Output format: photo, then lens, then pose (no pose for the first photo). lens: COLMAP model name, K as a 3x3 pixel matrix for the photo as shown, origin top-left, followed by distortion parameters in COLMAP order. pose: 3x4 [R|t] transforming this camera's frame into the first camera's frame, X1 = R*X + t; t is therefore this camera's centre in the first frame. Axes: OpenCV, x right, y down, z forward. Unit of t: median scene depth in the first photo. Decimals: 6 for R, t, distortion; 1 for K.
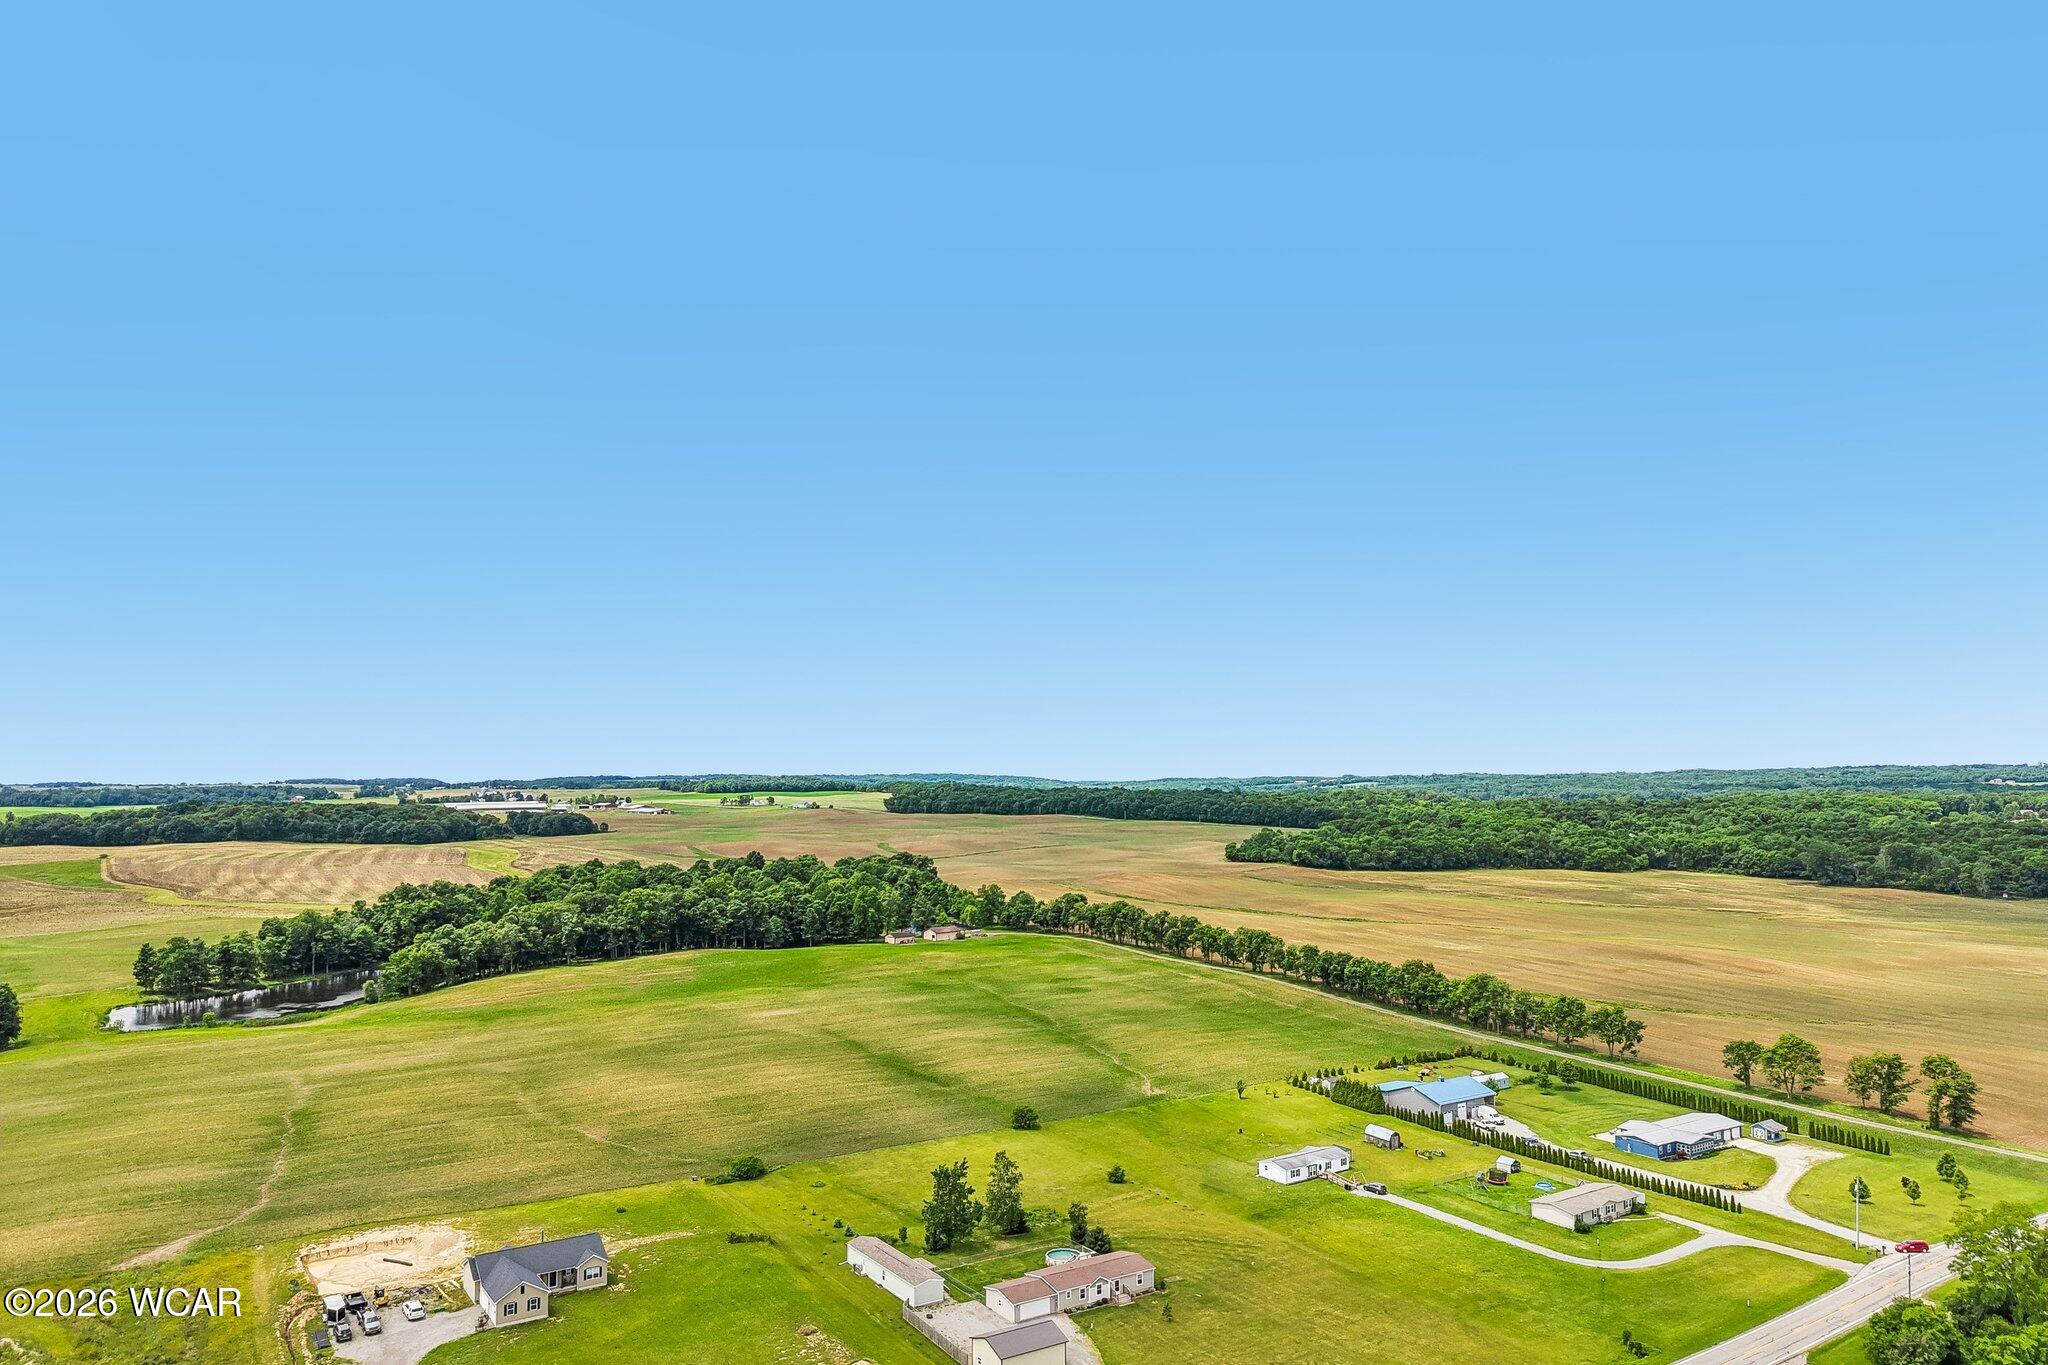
lens RADIAL K [[1389.9, 0, 1024.0], [0, 1389.9, 682.5], [0, 0, 1]] dist [0.045009, -0.038260]
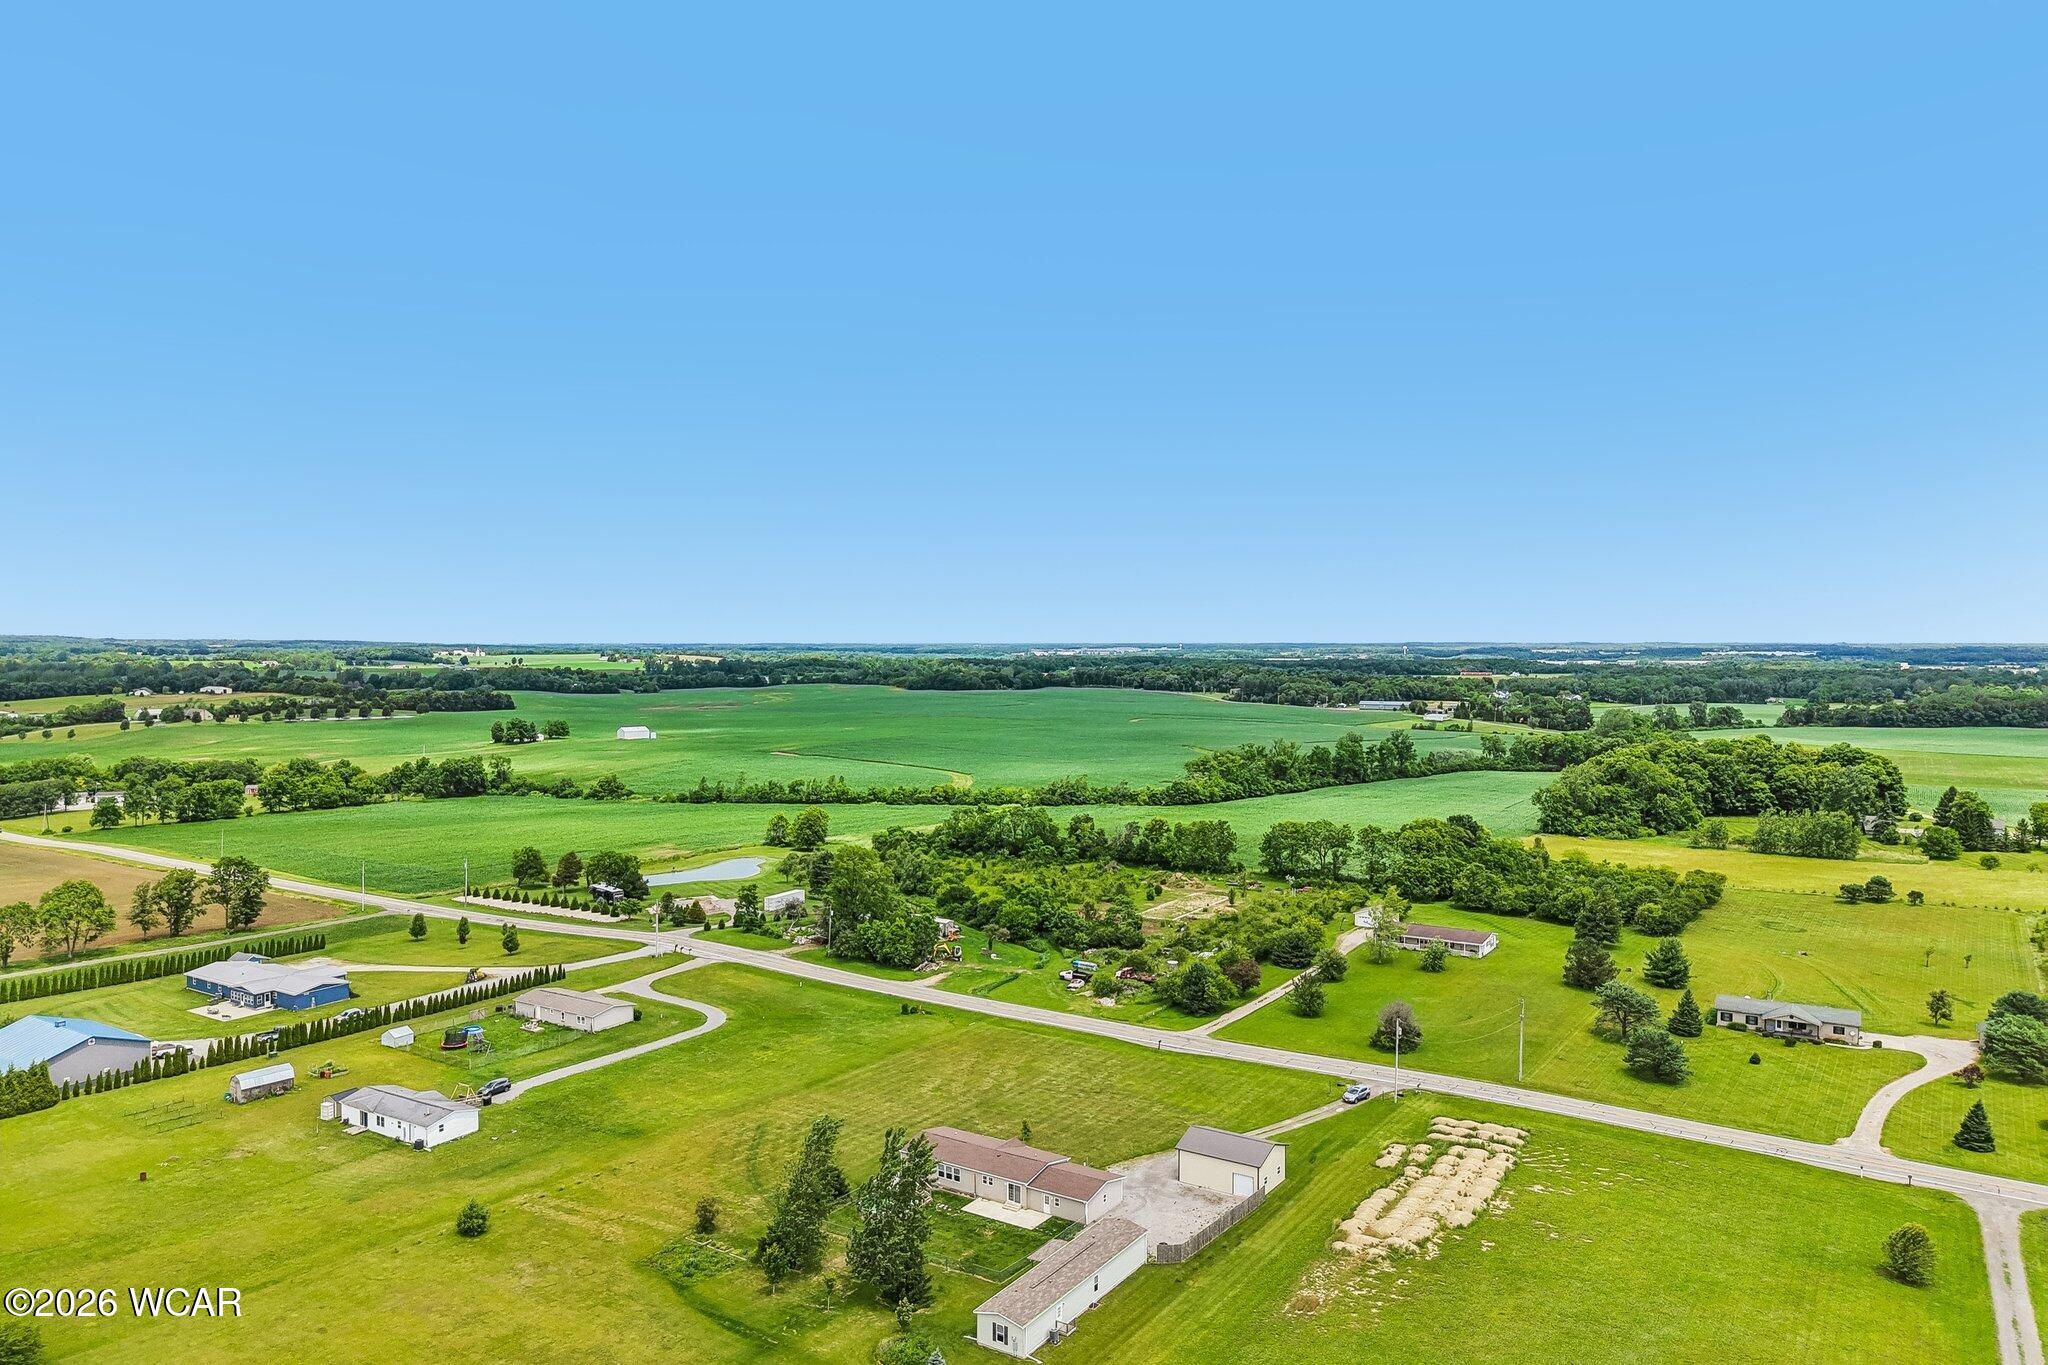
lens RADIAL K [[1412.0, 0, 1013.7], [0, 1412.0, 678.8], [0, 0, 1]] dist [0.027096, -0.004518]
pose [[-0.433549, -0.013197, 0.901033, -0.333714], [-0.062614, 0.997917, -0.015512, 0.090986], [-0.898952, -0.063143, -0.433473, 0.690727]]
